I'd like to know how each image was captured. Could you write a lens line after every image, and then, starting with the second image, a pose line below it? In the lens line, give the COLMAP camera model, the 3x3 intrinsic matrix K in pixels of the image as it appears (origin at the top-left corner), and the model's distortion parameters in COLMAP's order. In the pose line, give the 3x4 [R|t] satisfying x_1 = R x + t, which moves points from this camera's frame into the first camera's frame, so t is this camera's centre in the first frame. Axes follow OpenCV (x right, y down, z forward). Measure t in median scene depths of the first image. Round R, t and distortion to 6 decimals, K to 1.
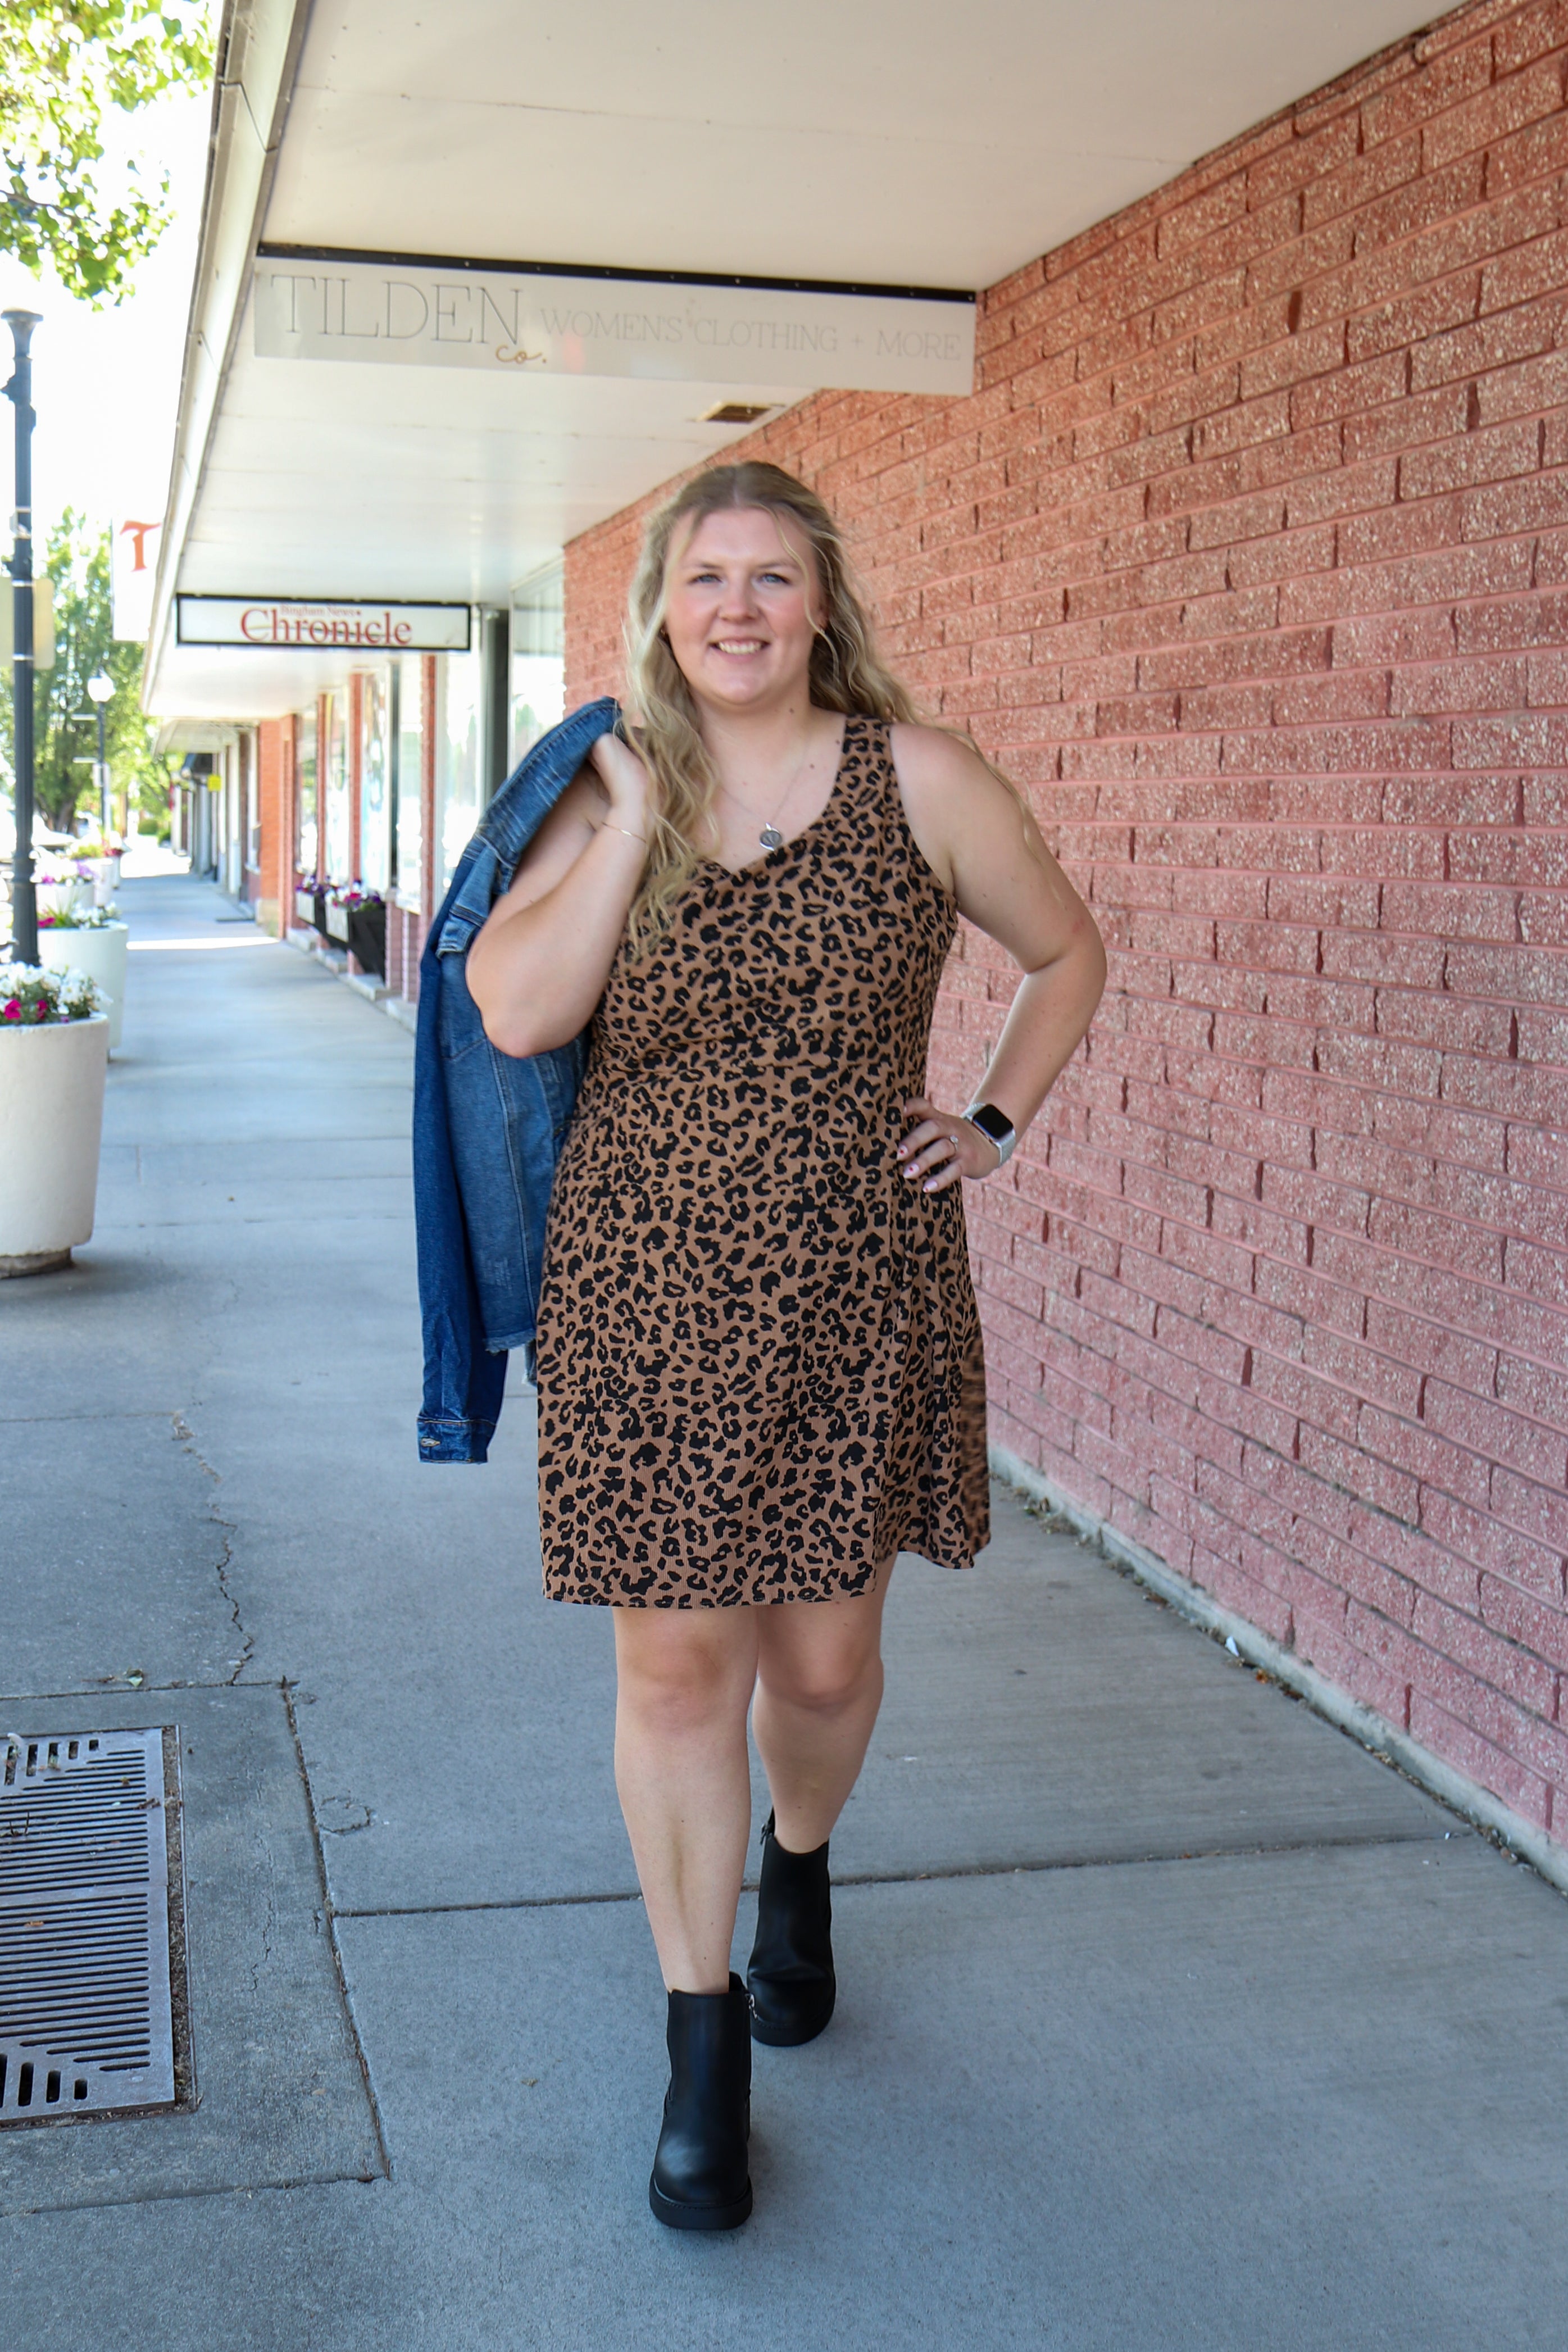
lens RADIAL K [[2645.3, 0, 812.4], [0, 2645.3, 1190.1], [0, 0, 1]] dist [-0.066491, 0.064604]
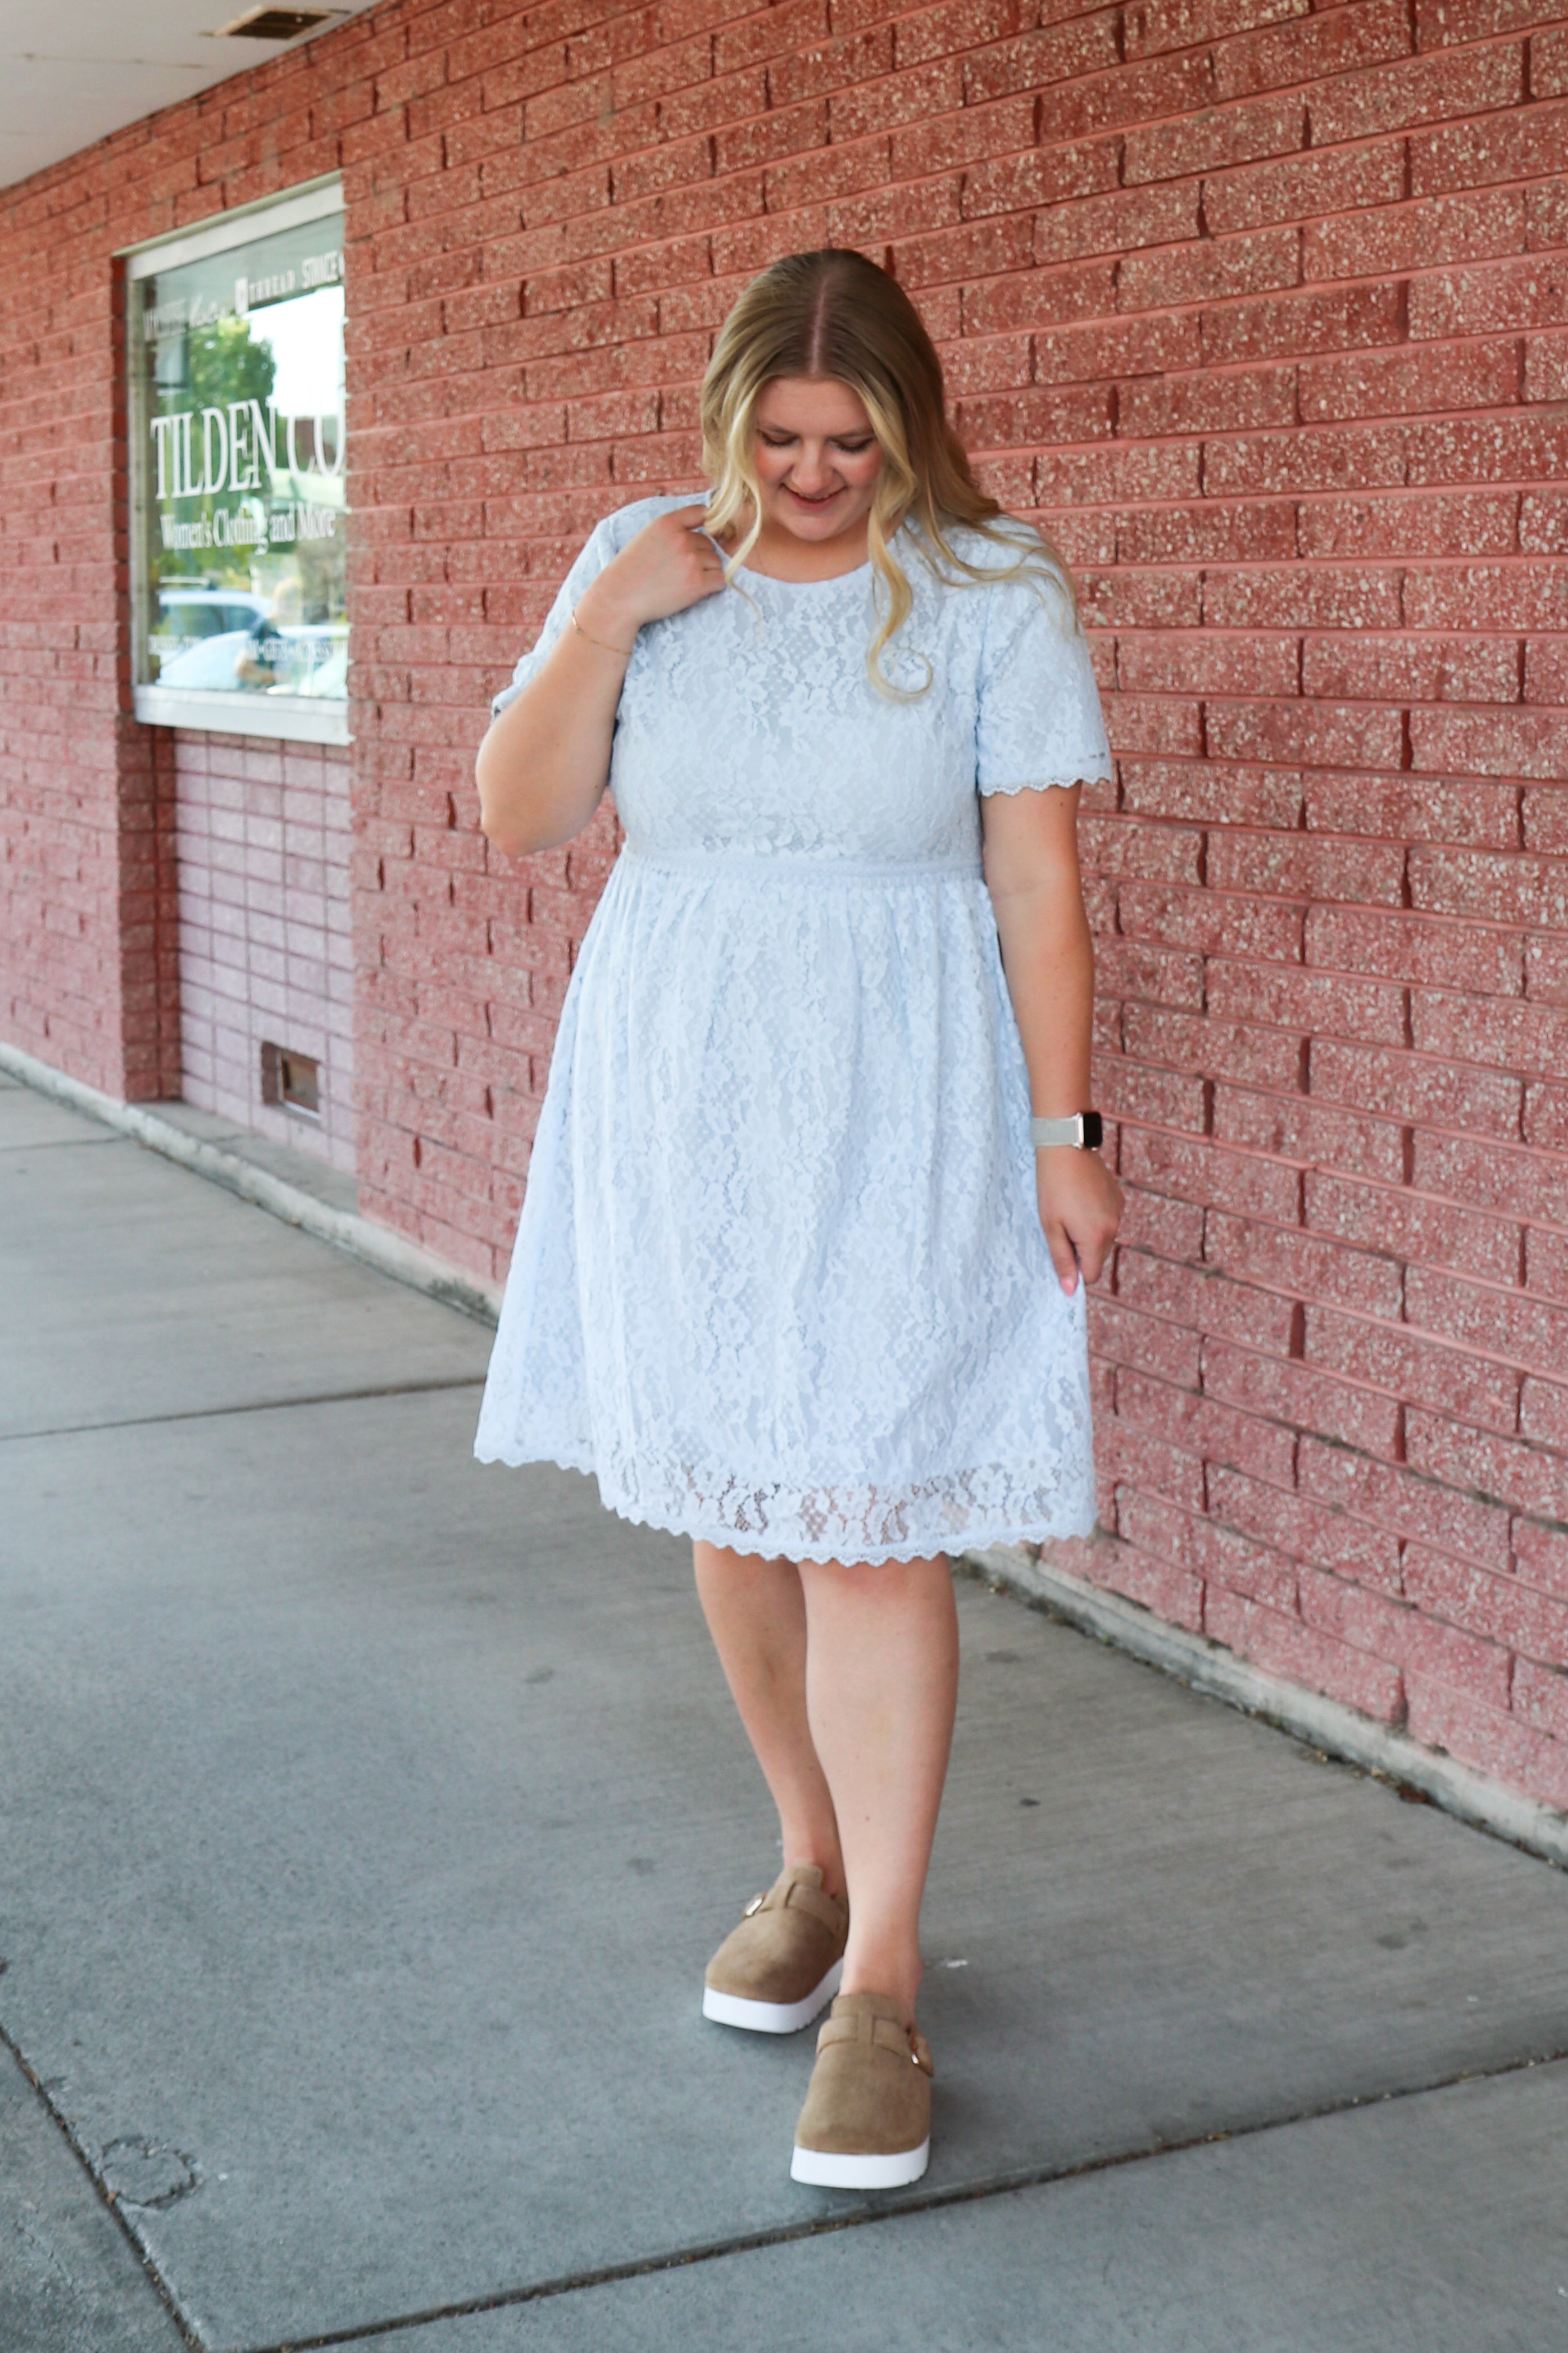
lens RADIAL K [[3321.3, 0, 777.2], [0, 3321.3, 909.6], [0, 0, 1]] dist [-0.024683, -0.035269]
pose [[0.976457, -0.046722, 0.210593, -0.151863], [0.055930, 0.997712, -0.037978, -0.019183], [-0.208337, 0.048863, 0.976836, 0.158391]]
